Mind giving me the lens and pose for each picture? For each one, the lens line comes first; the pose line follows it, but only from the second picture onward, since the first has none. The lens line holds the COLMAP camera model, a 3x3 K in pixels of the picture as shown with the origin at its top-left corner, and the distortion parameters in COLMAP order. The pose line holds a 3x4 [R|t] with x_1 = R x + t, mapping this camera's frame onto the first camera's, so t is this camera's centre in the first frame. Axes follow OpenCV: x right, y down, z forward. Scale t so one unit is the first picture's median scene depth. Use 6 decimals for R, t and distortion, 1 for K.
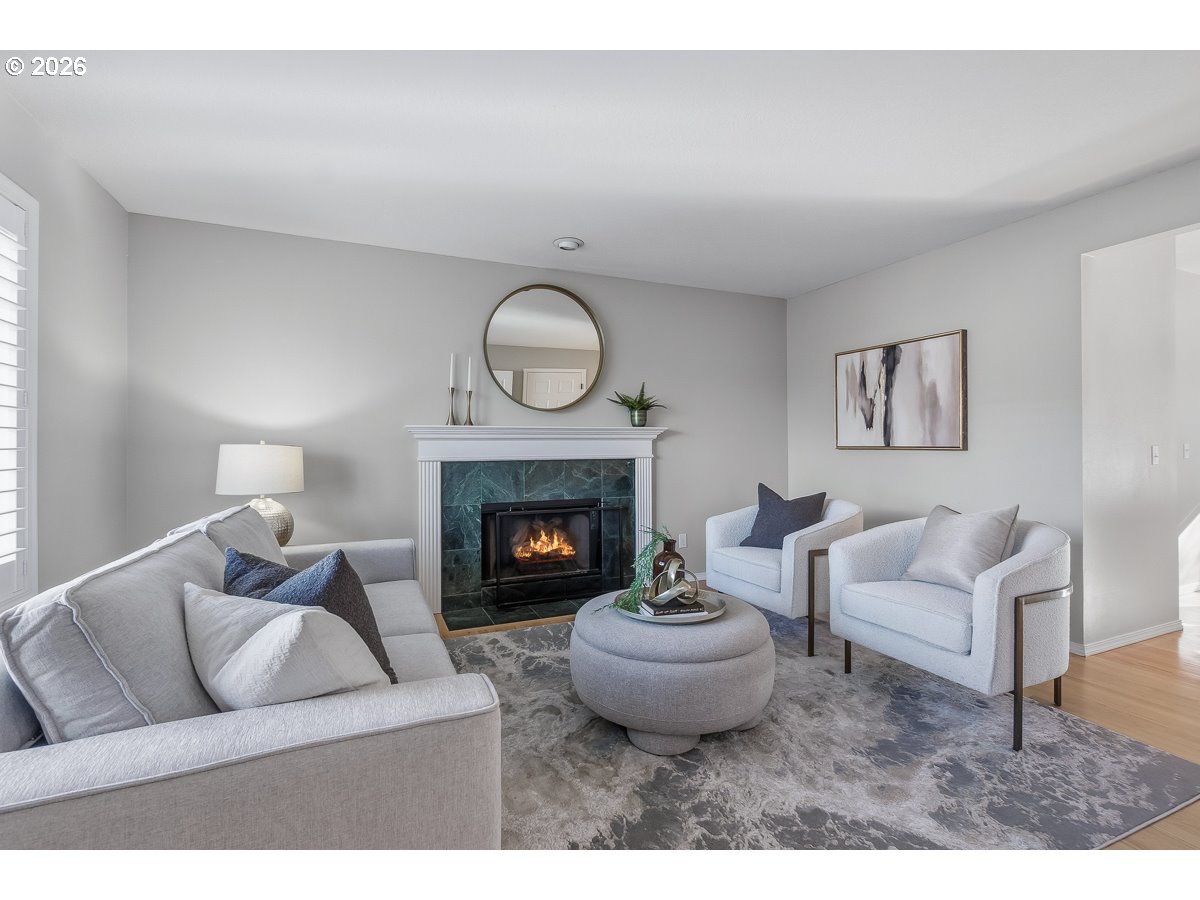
lens RADIAL K [[549.9, 0, 600.0], [0, 549.9, 450.0], [0, 0, 1]] dist [0.001738, 0.000135]
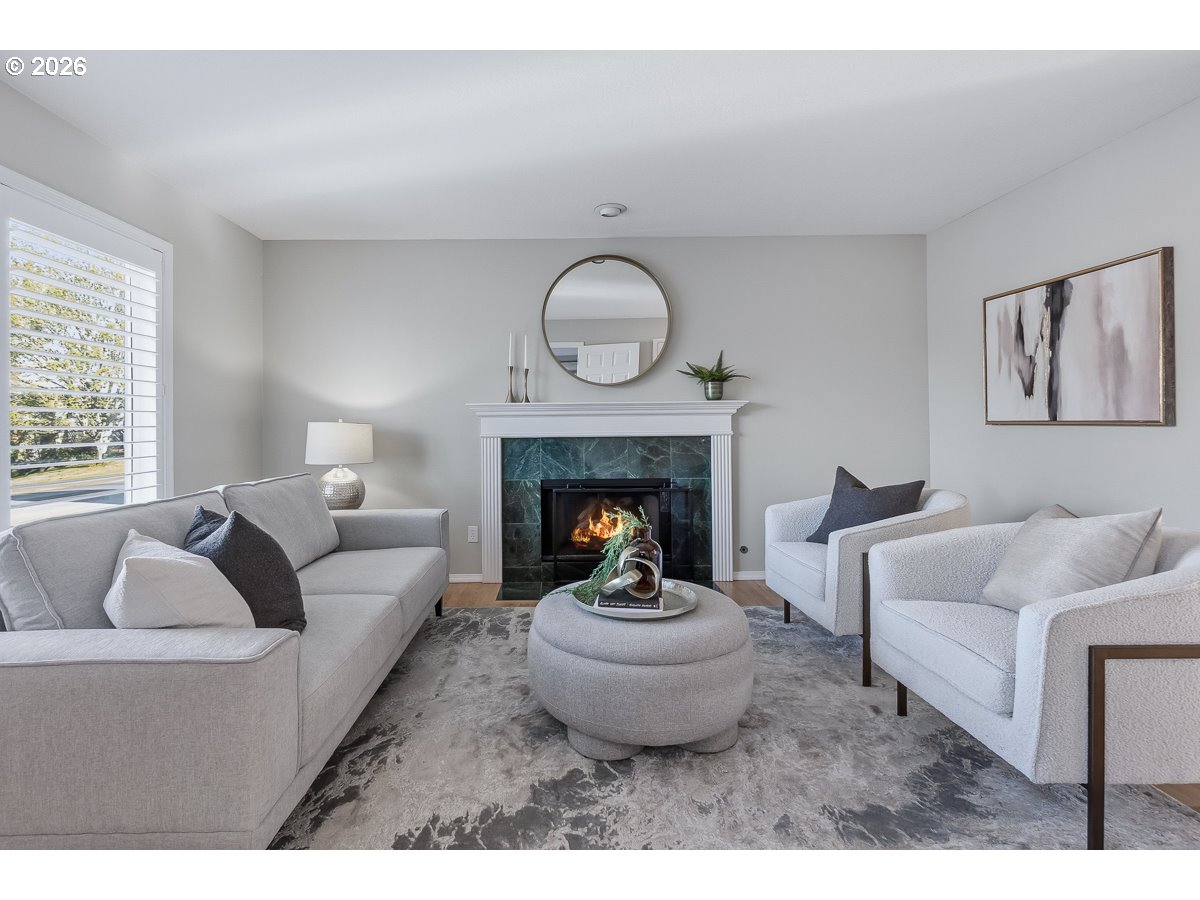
lens RADIAL K [[567.0, 0, 557.7], [0, 567.0, 427.7], [0, 0, 1]] dist [-0.001061, 0.000264]
pose [[0.915565, -0.000509, -0.402170, 0.234306], [0.001587, 0.999996, 0.002347, -0.000296], [0.402167, -0.002787, 0.915562, 0.057531]]
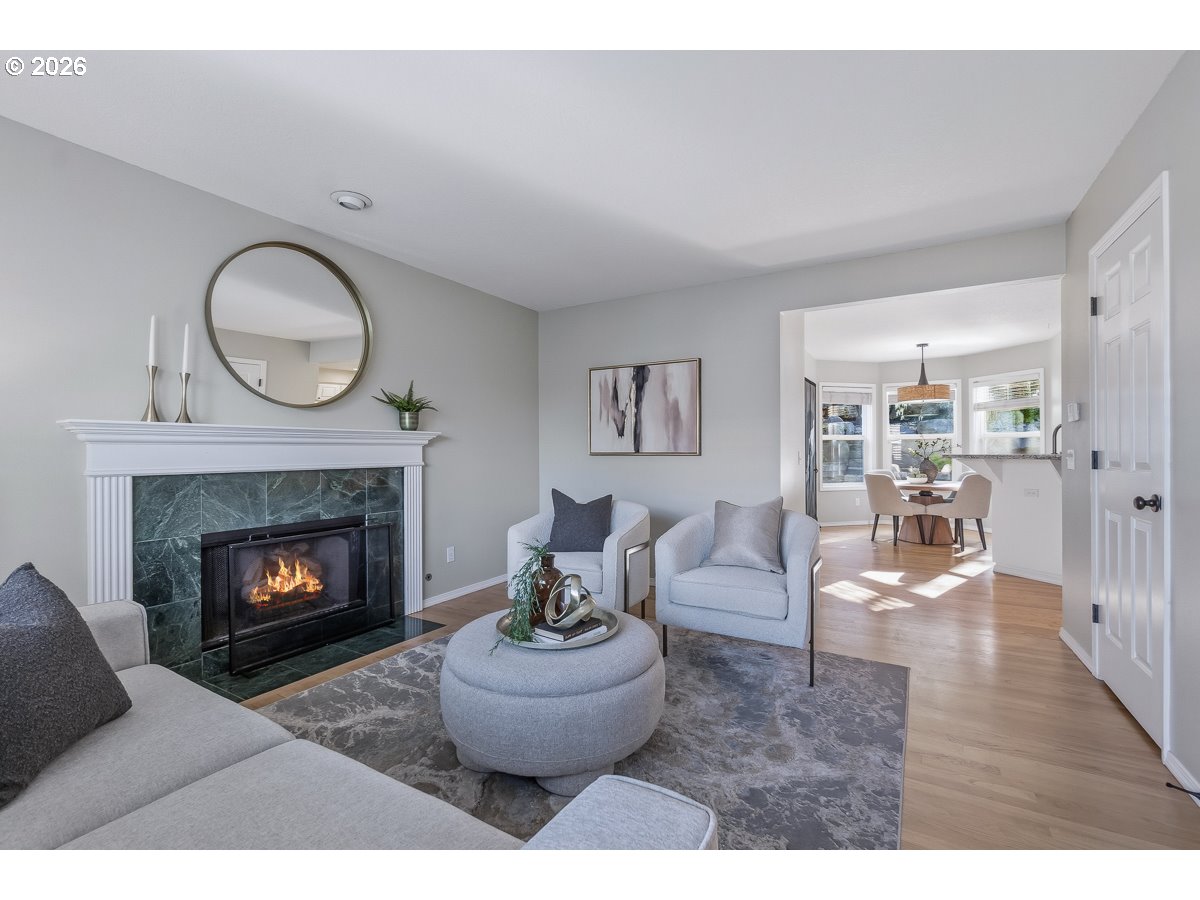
lens RADIAL K [[530.2, 0, 600.9], [0, 530.2, 455.9], [0, 0, 1]] dist [-0.001999, -0.000078]
pose [[0.810133, -0.004379, 0.586230, -0.199742], [0.005863, 0.999983, -0.000633, 0.000671], [-0.586217, 0.003950, 0.810144, 0.148854]]
